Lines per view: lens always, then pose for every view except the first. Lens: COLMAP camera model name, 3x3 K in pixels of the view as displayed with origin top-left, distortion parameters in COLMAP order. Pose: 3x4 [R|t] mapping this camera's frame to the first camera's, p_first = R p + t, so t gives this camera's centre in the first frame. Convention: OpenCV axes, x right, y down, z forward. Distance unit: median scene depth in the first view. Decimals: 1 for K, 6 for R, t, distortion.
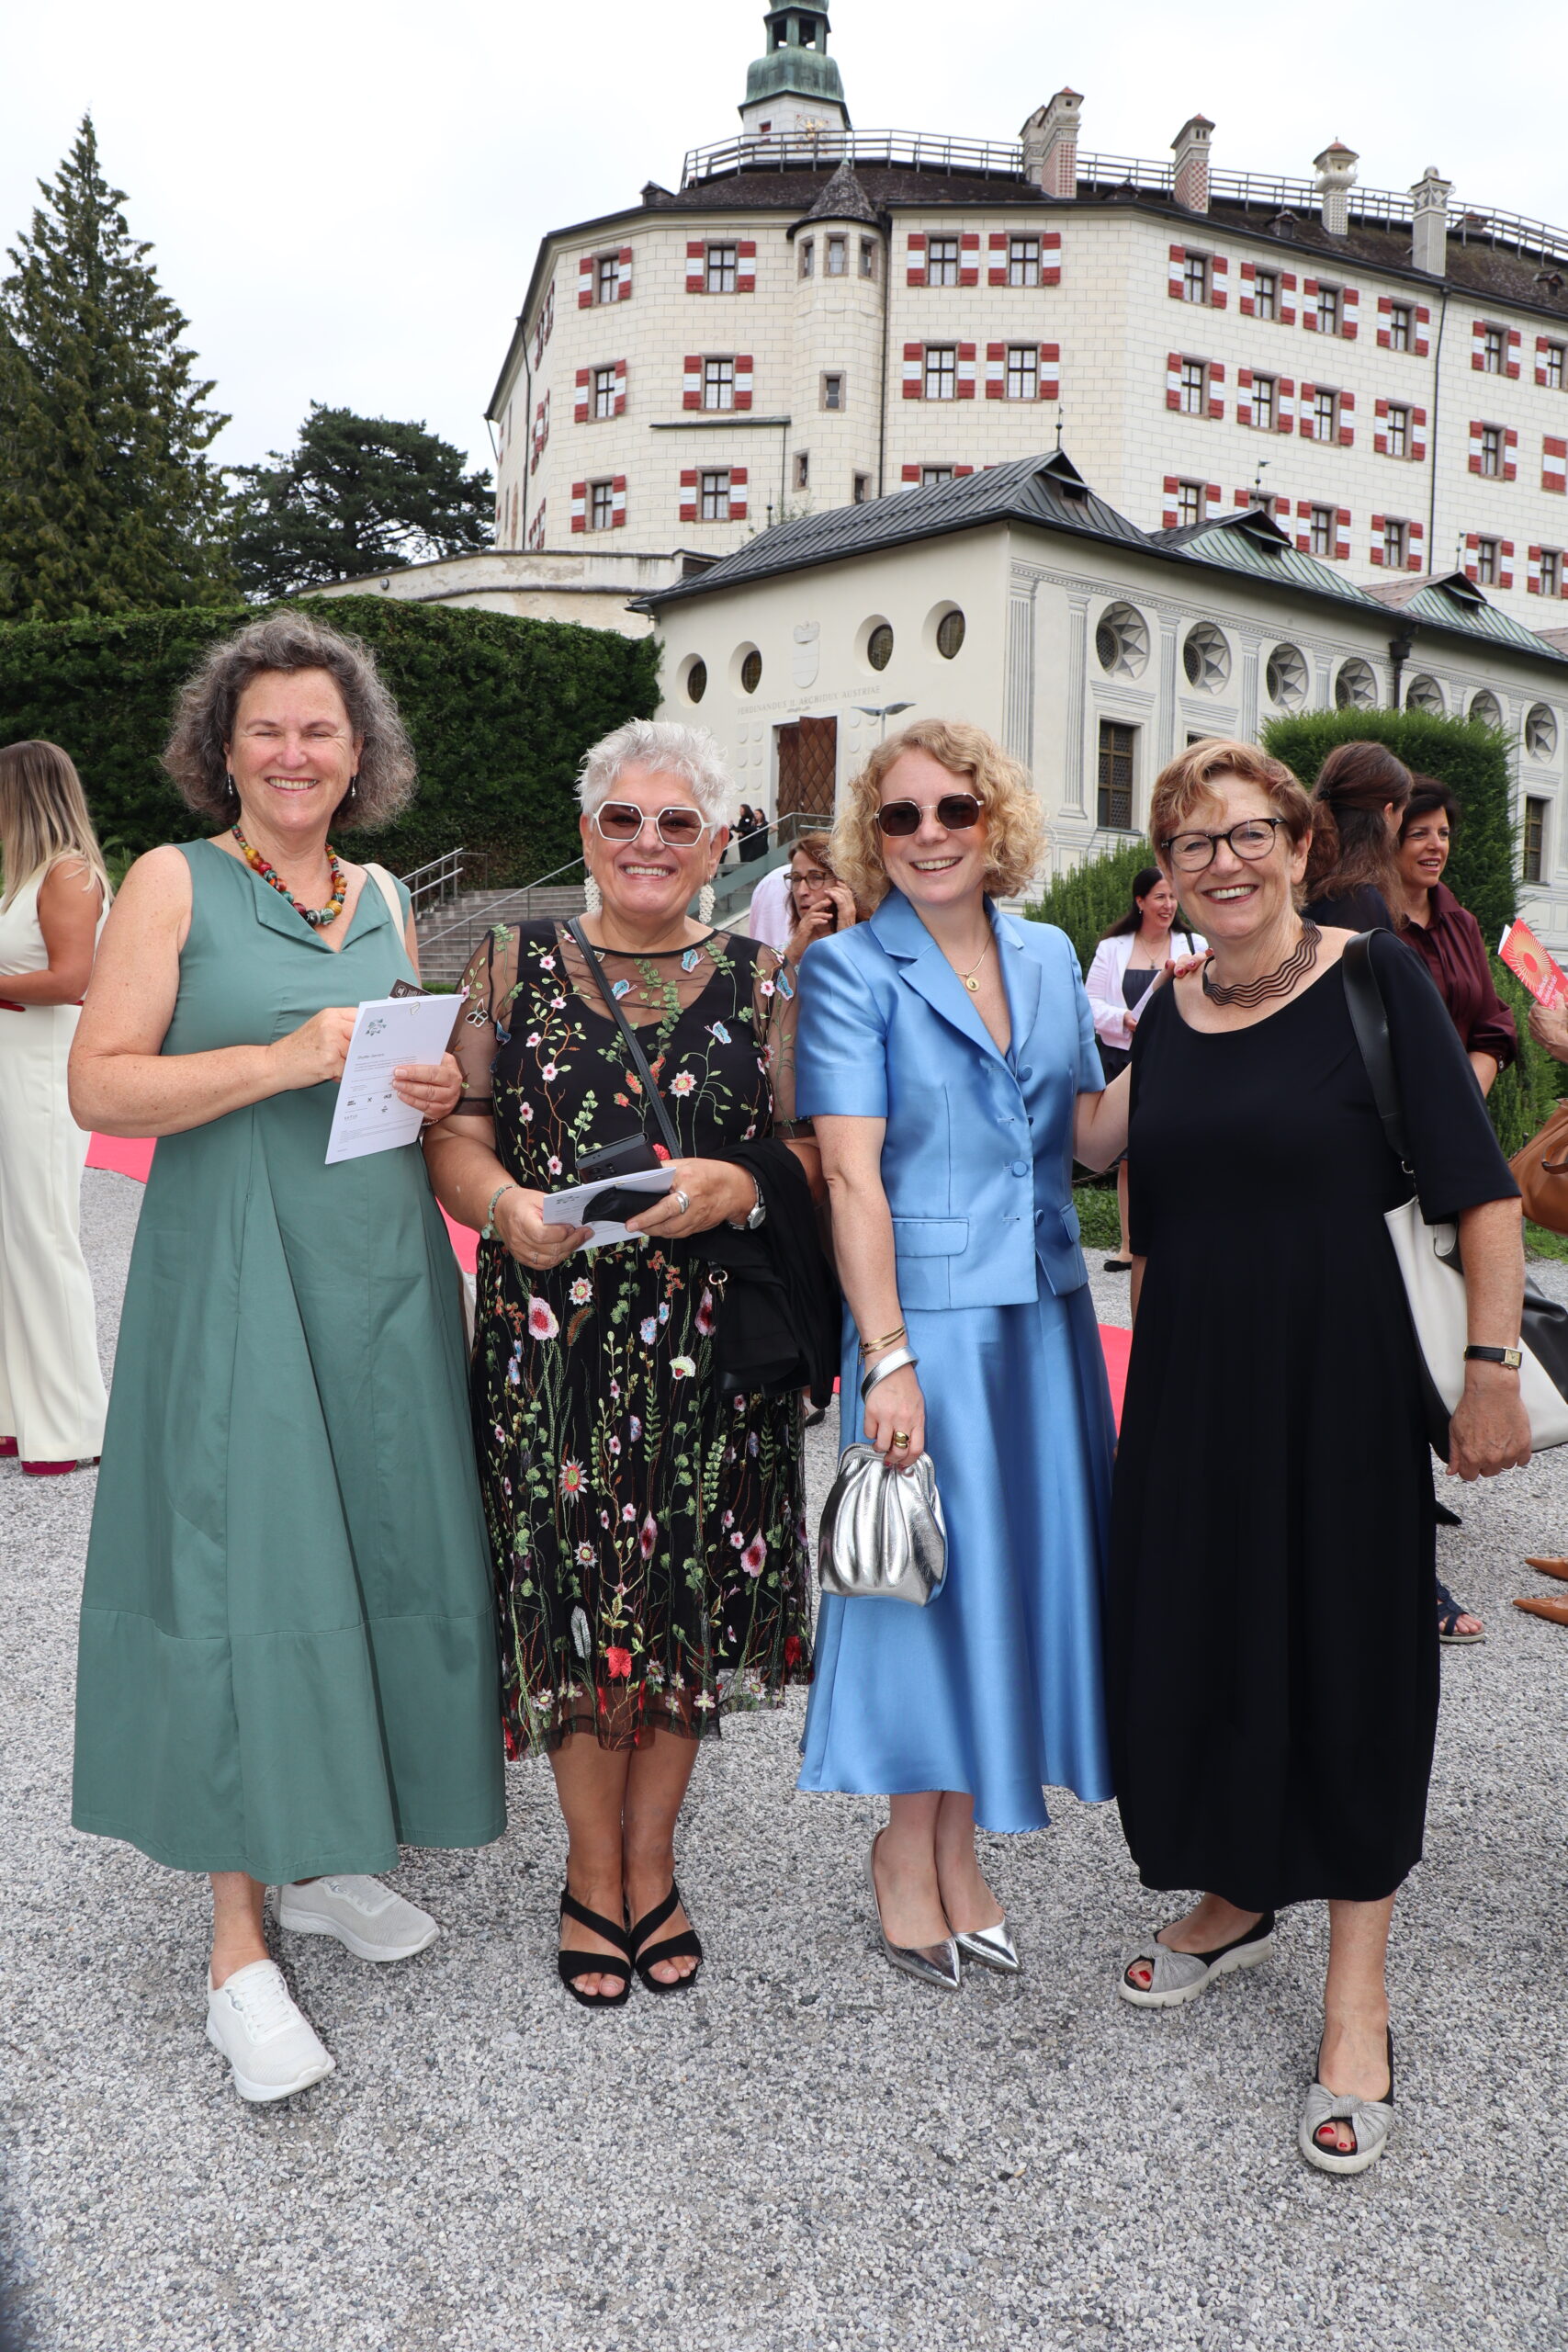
lens RADIAL K [[2021.4, 0, 786.9], [0, 2021.4, 1168.4], [0, 0, 1]] dist [-0.145060, 0.123315]
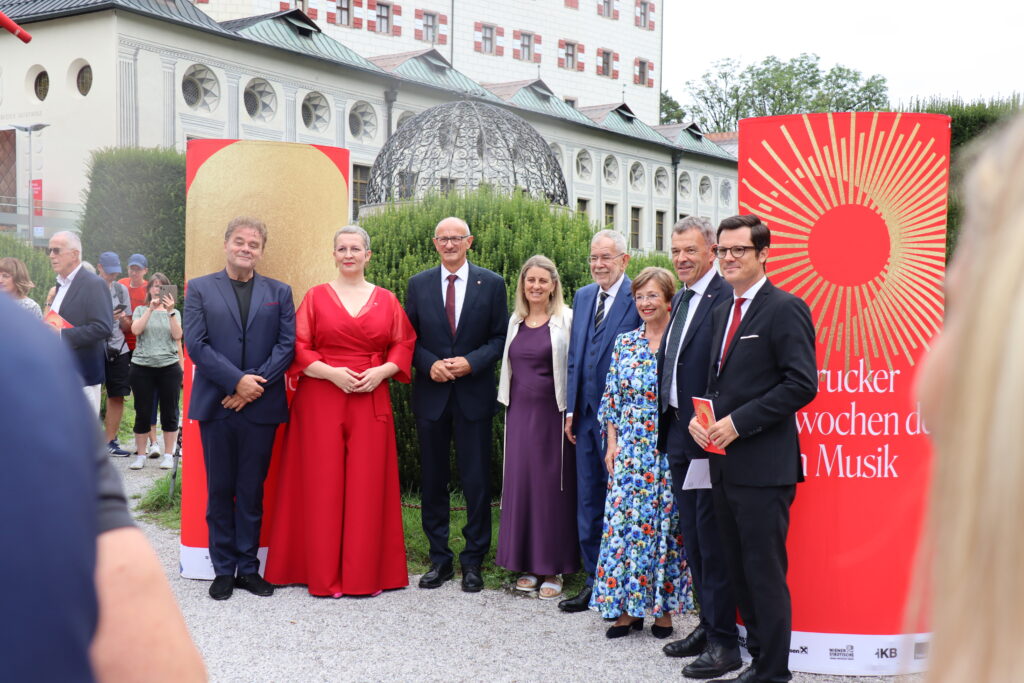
lens RADIAL K [[1295.3, 0, 524.7], [0, 1295.3, 344.3], [0, 0, 1]] dist [0.106979, 0.000000]
pose [[0.957603, -0.024386, 0.287059, 0.066806], [0.039762, 0.998062, -0.047857, 0.004045], [-0.285335, 0.057242, 0.956717, -0.054523]]
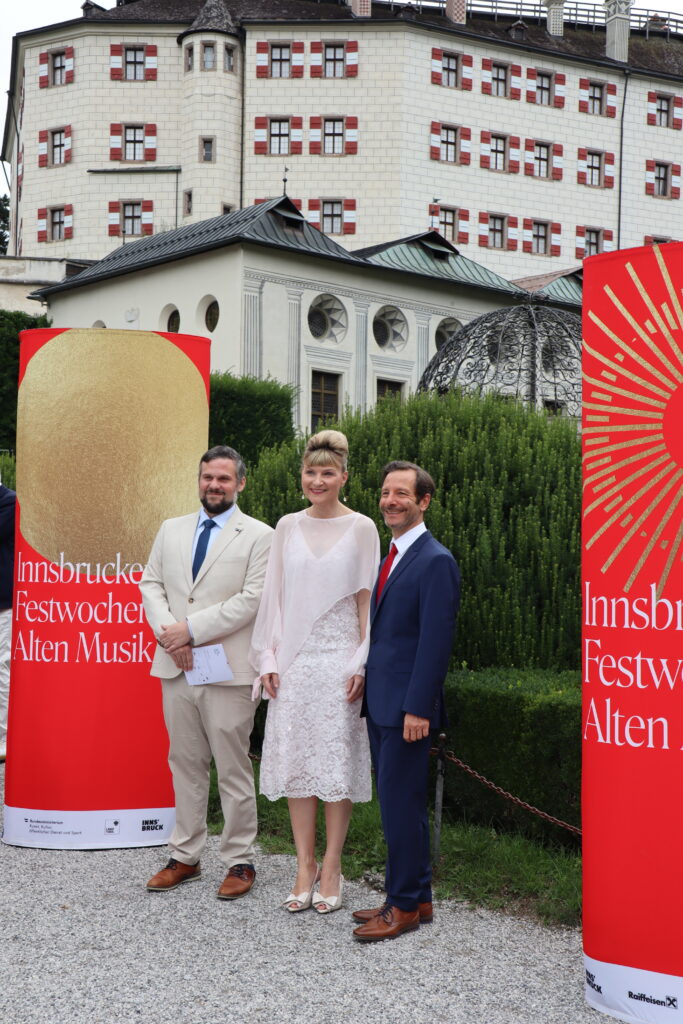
lens RADIAL K [[1410.5, 0, 359.7], [0, 1410.5, 509.5], [0, 0, 1]] dist [0.168372, 0.000000]
pose [[0.999196, -0.010942, 0.038557, 0.091187], [0.015338, 0.993173, -0.115636, 0.005637], [-0.037029, 0.116134, 0.992543, -0.044697]]
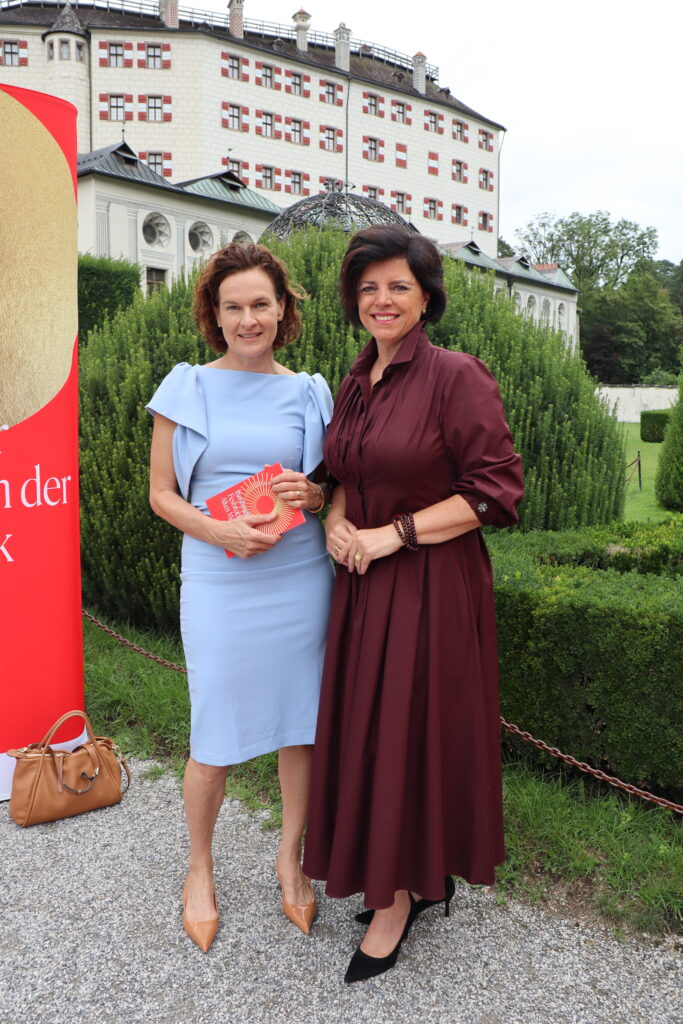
lens RADIAL K [[880.1, 0, 358.3], [0, 880.1, 513.8], [0, 0, 1]] dist [-0.145060, 0.123315]
pose [[0.970249, -0.056659, 0.235386, 0.087219], [0.044147, 0.997334, 0.058097, 0.000429], [-0.238050, -0.045977, 0.970164, 0.008671]]
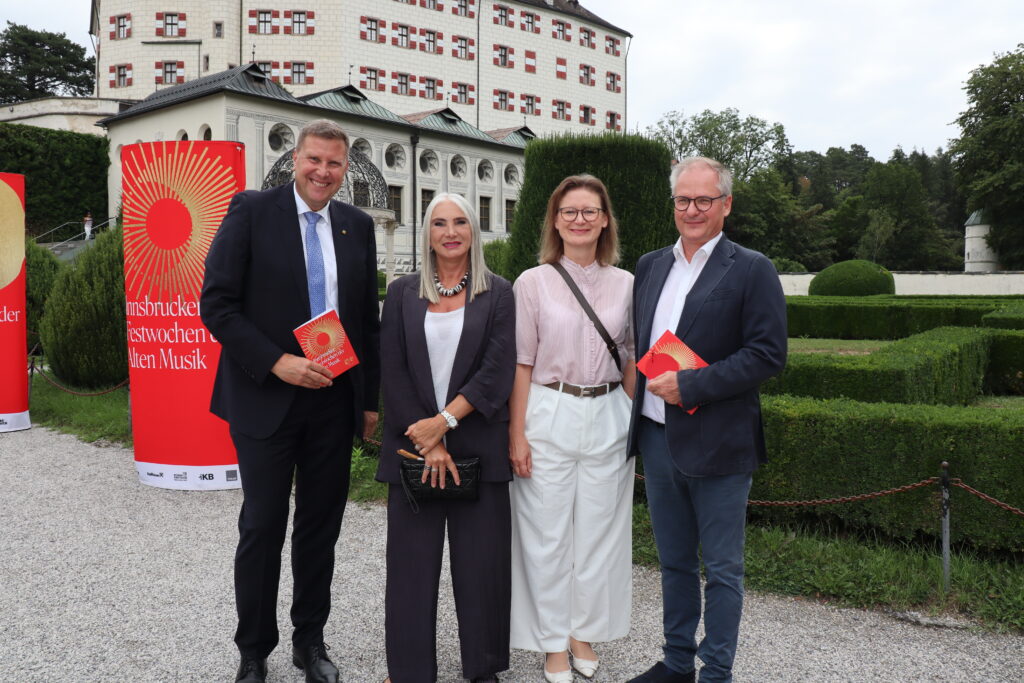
lens RADIAL K [[880.1, 0, 529.4], [0, 880.1, 344.7], [0, 0, 1]] dist [-0.145060, 0.123315]
pose [[0.970741, -0.042148, 0.236401, 0.123916], [0.045012, 0.998964, -0.006730, 0.009029], [-0.235872, 0.017174, 0.971632, -0.074464]]
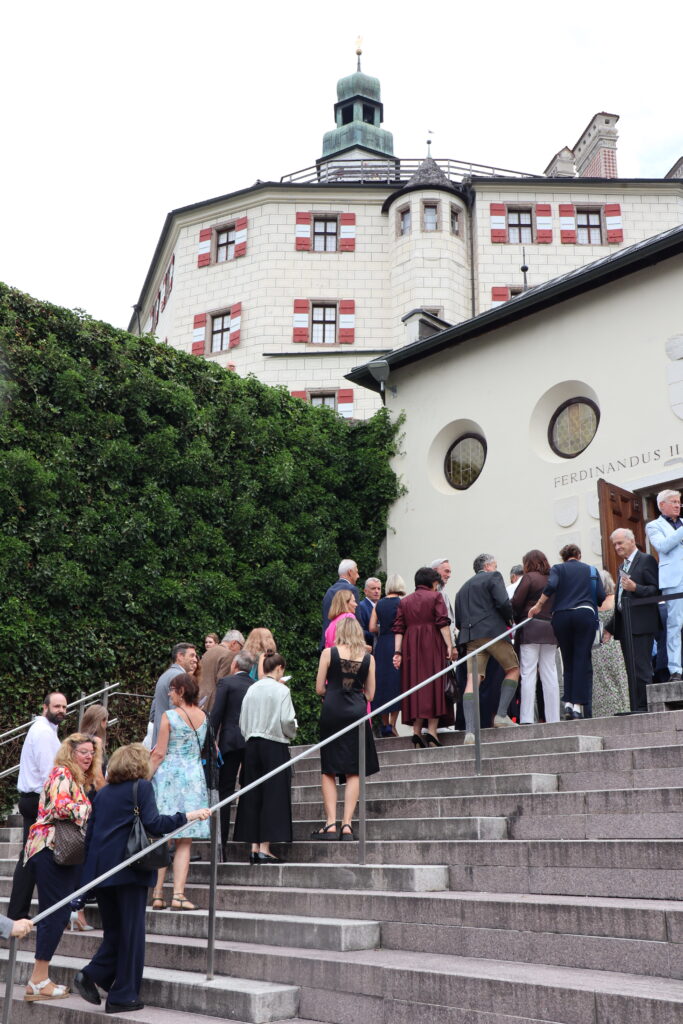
lens RADIAL K [[1091.1, 0, 344.4], [0, 1091.1, 502.0], [0, 0, 1]] dist [0.019384, 0.000000]
pose [[0.993863, 0.020121, 0.108774, -0.089489], [0.023617, 0.922053, -0.386343, -0.058383], [-0.108069, 0.386541, 0.915919, 0.465985]]
